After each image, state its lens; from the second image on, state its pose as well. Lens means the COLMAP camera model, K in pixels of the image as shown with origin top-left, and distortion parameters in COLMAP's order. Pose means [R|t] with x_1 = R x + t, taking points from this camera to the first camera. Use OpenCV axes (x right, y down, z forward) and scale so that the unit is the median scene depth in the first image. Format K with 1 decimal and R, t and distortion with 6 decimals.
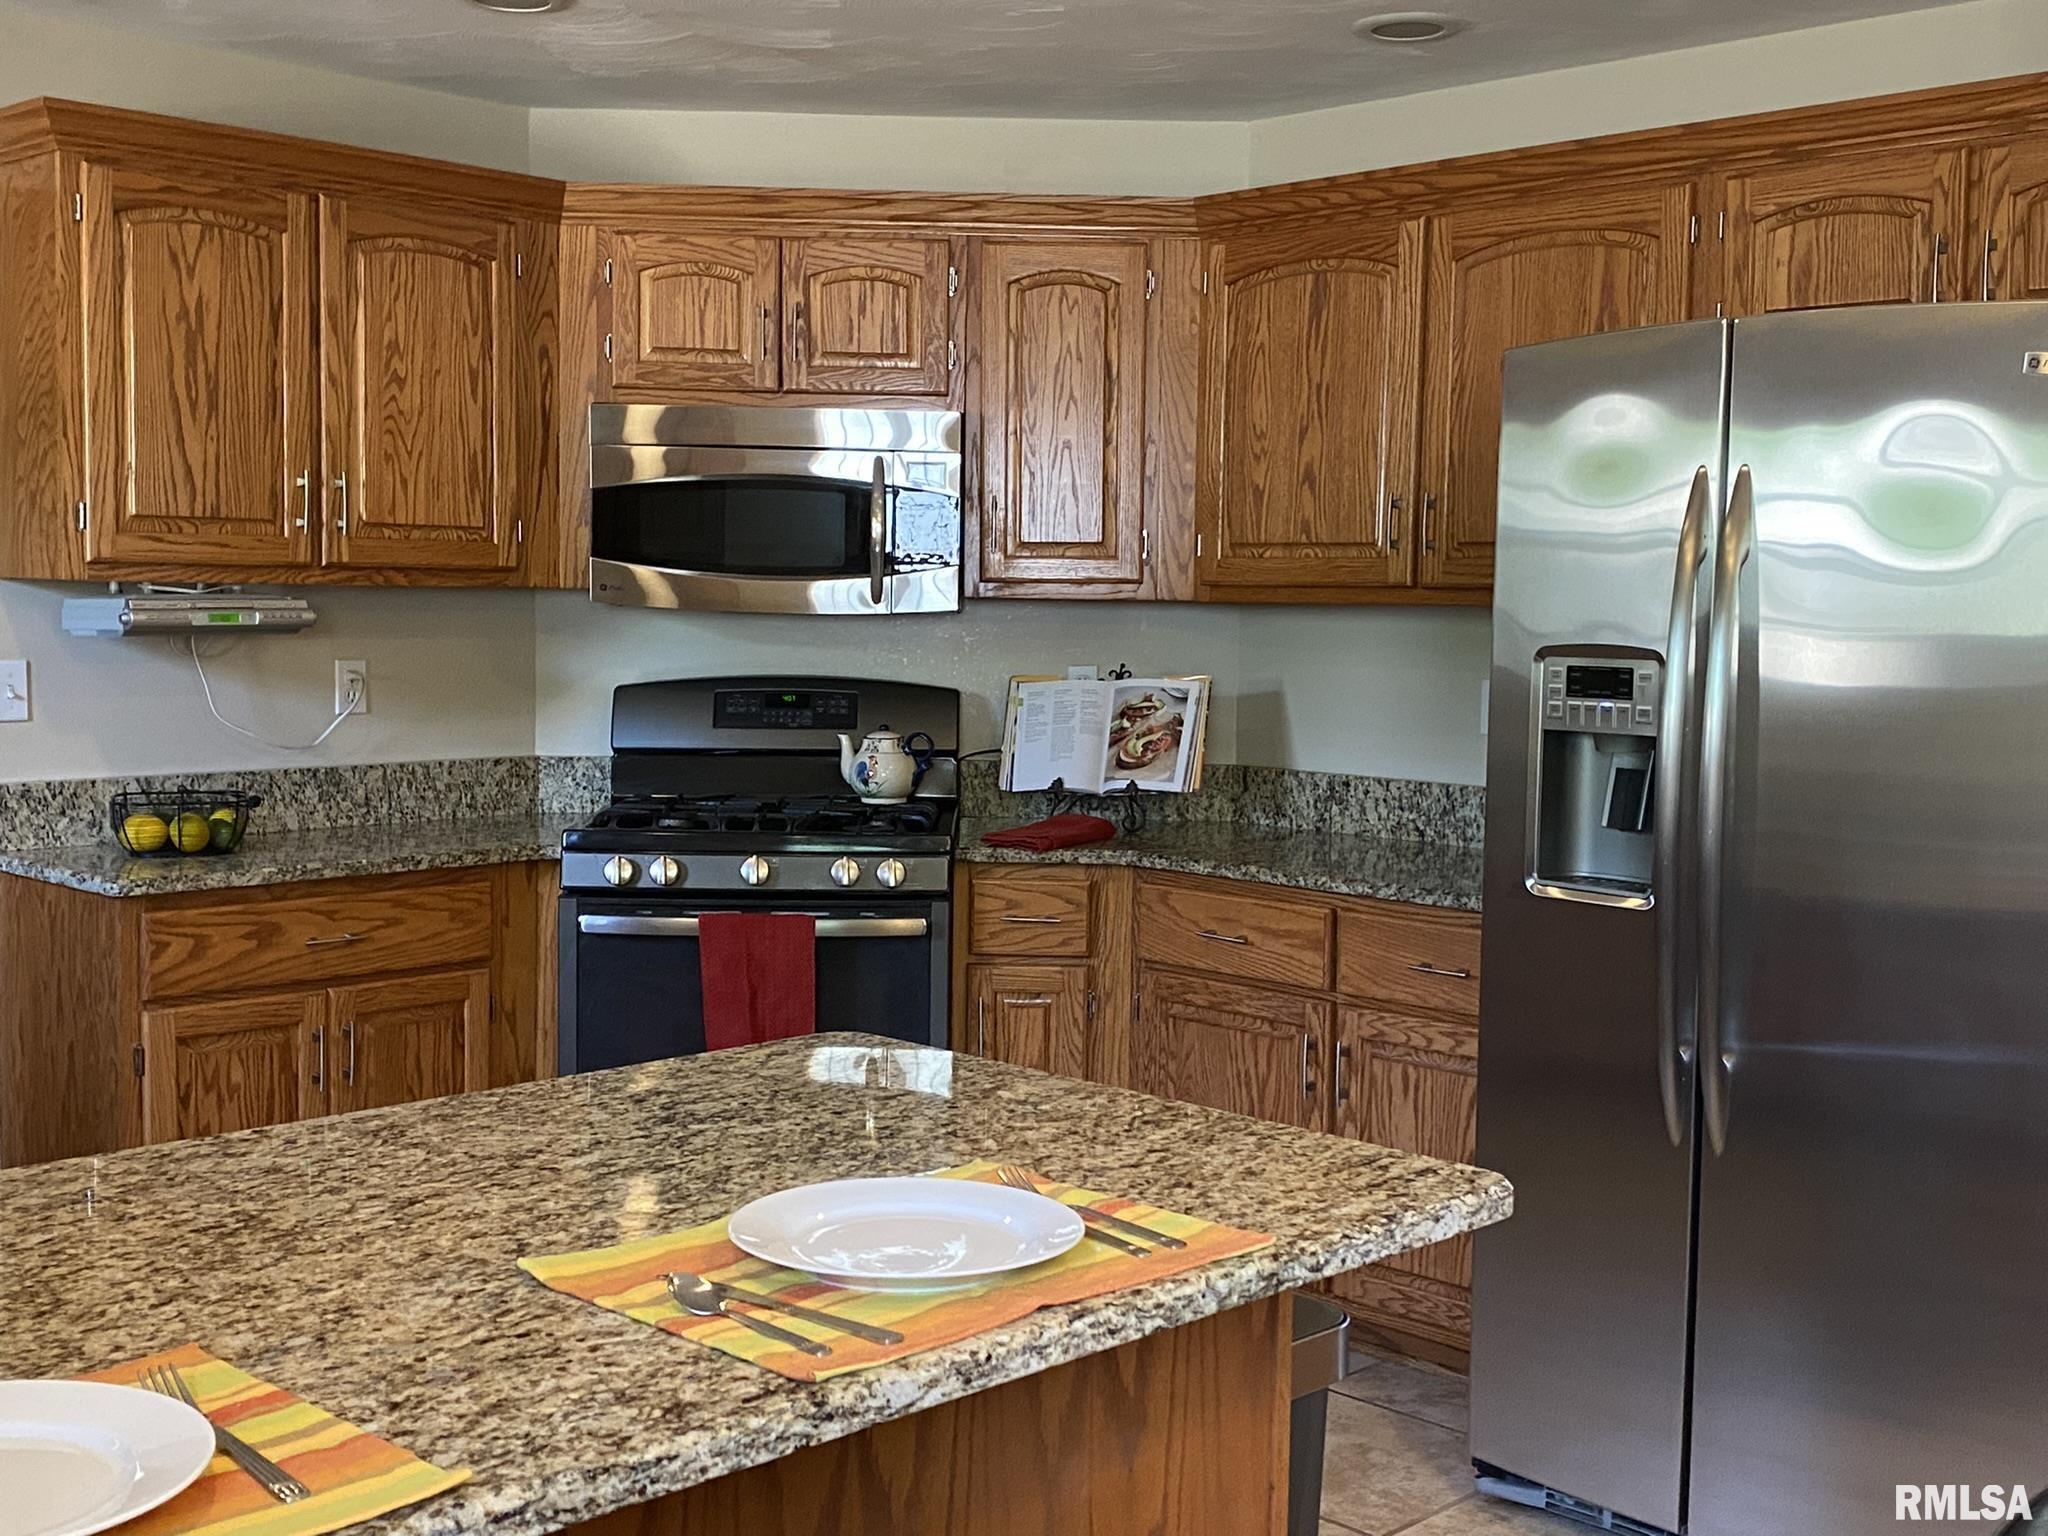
lens RADIAL K [[2301.0, 0, 1027.4], [0, 2301.0, 731.4], [0, 0, 1]] dist [0.158535, -0.462388]
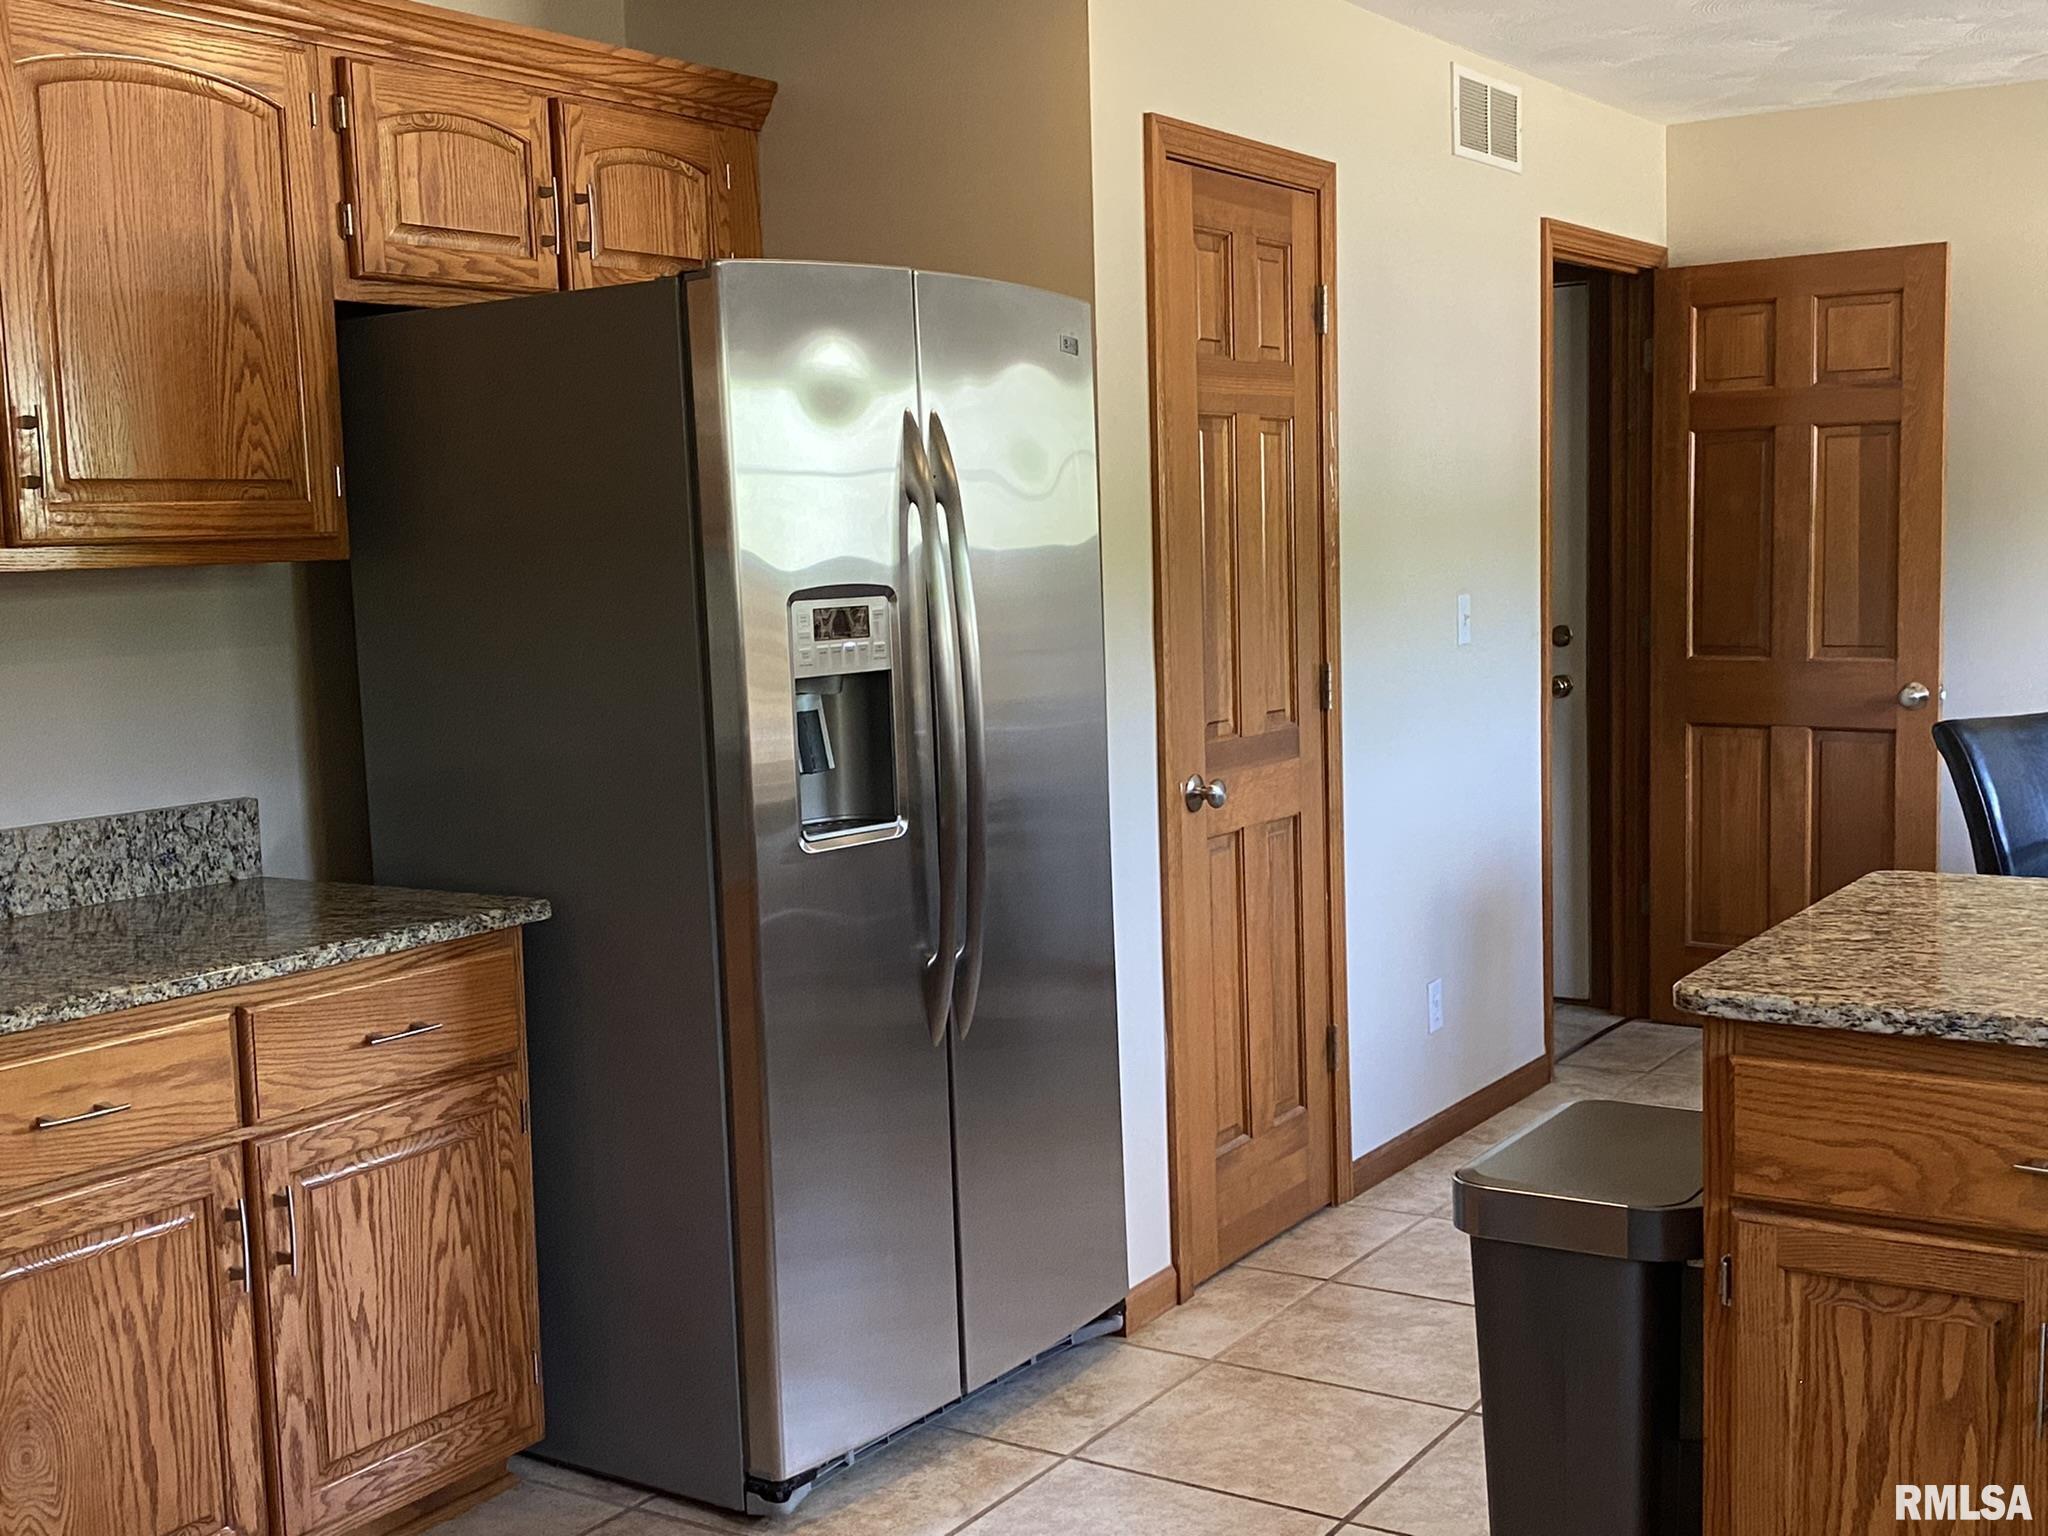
lens RADIAL K [[2301.0, 0, 1027.4], [0, 2301.0, 731.4], [0, 0, 1]] dist [0.158535, -0.462388]
pose [[-0.196905, -0.097947, 0.975518, -0.630370], [0.083935, 0.989660, 0.116309, -0.071528], [-0.976823, 0.104782, -0.186648, 0.961029]]
